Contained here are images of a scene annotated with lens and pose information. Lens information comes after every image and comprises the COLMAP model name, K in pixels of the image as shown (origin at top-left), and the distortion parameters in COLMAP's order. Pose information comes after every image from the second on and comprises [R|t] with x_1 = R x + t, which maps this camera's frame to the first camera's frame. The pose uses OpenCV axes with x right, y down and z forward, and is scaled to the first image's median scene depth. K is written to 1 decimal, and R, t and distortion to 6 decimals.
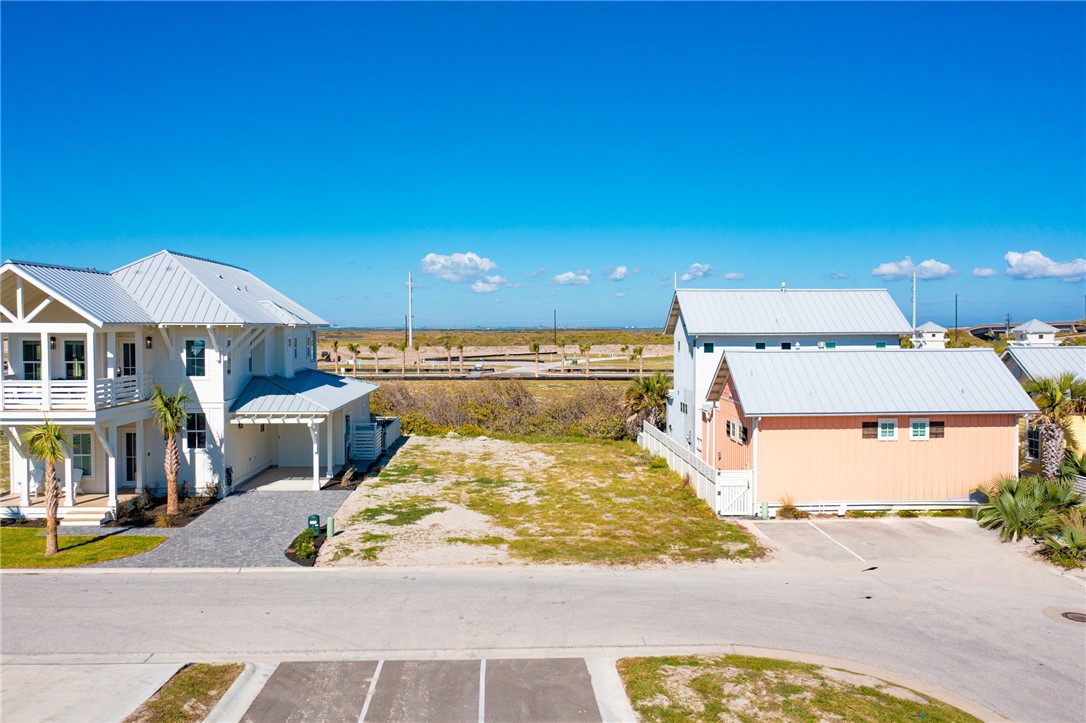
lens RADIAL K [[877.0, 0, 543.0], [0, 877.0, 361.5], [0, 0, 1]] dist [-0.011472, 0.000327]
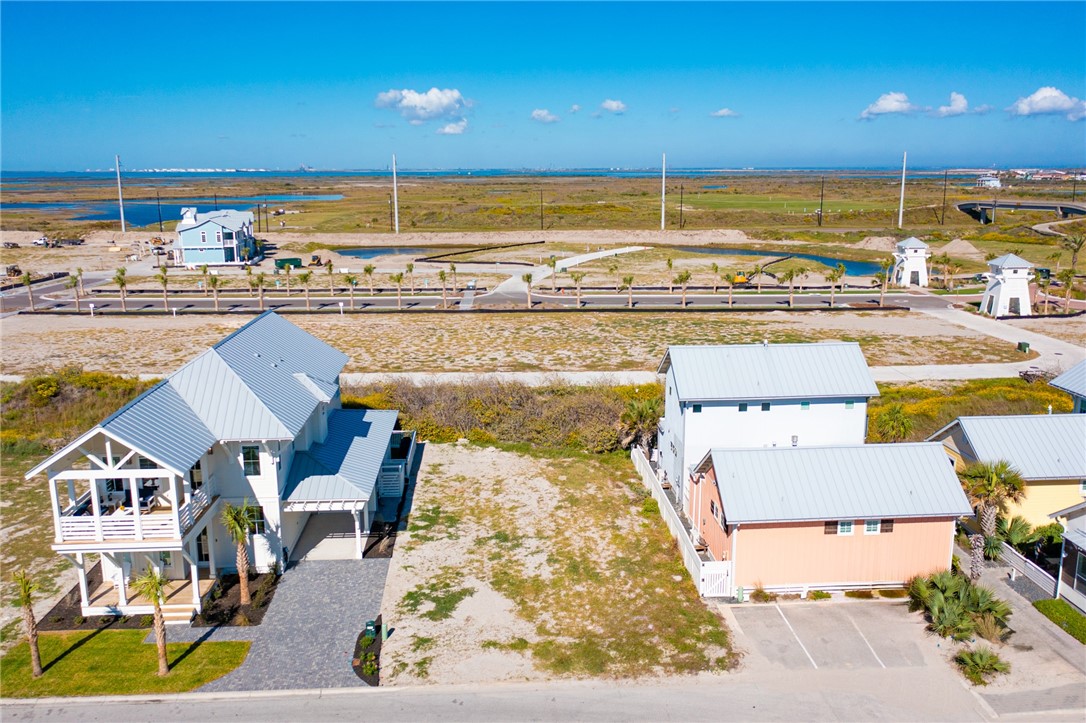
lens RADIAL K [[888.0, 0, 543.0], [0, 888.0, 361.5], [0, 0, 1]] dist [-0.010306, -0.000744]
pose [[0.999792, -0.008990, 0.018313, -0.037717], [0.005576, 0.983906, 0.178601, -0.363278], [-0.019624, -0.178462, 0.983751, -0.137694]]
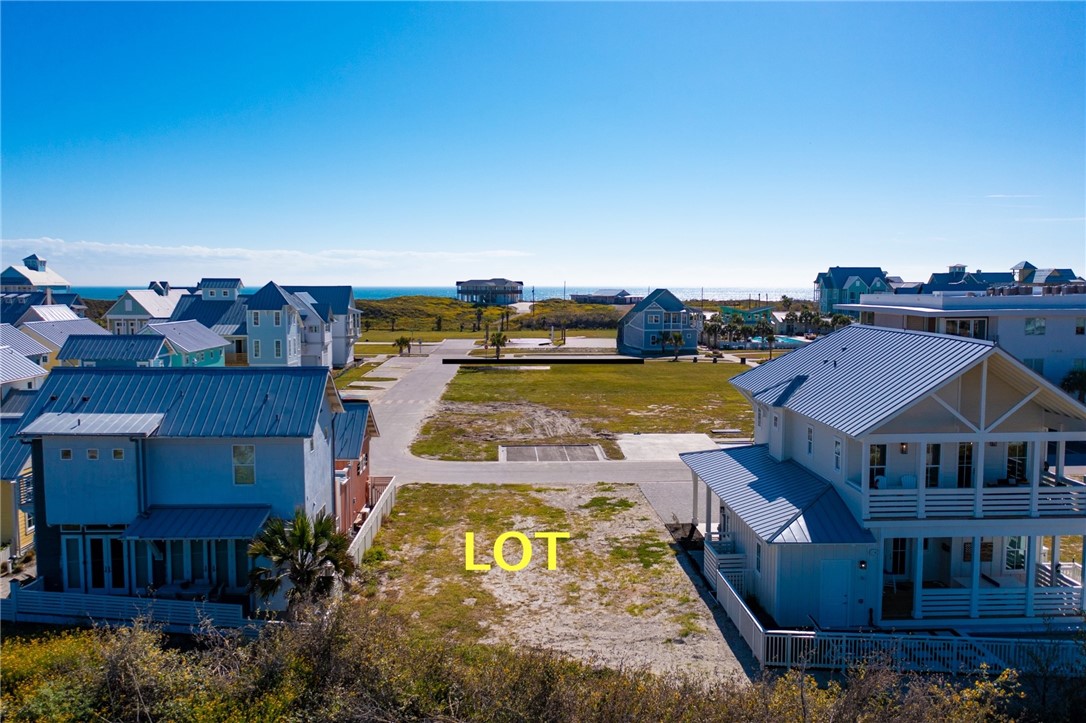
lens RADIAL K [[857.2, 0, 543.0], [0, 857.2, 361.5], [0, 0, 1]] dist [-0.007961, -0.002029]
pose [[-0.999970, 0.000797, 0.007716, -0.065969], [0.001782, 0.991717, 0.128433, -0.256799], [-0.007550, 0.128443, -0.991688, 2.425317]]
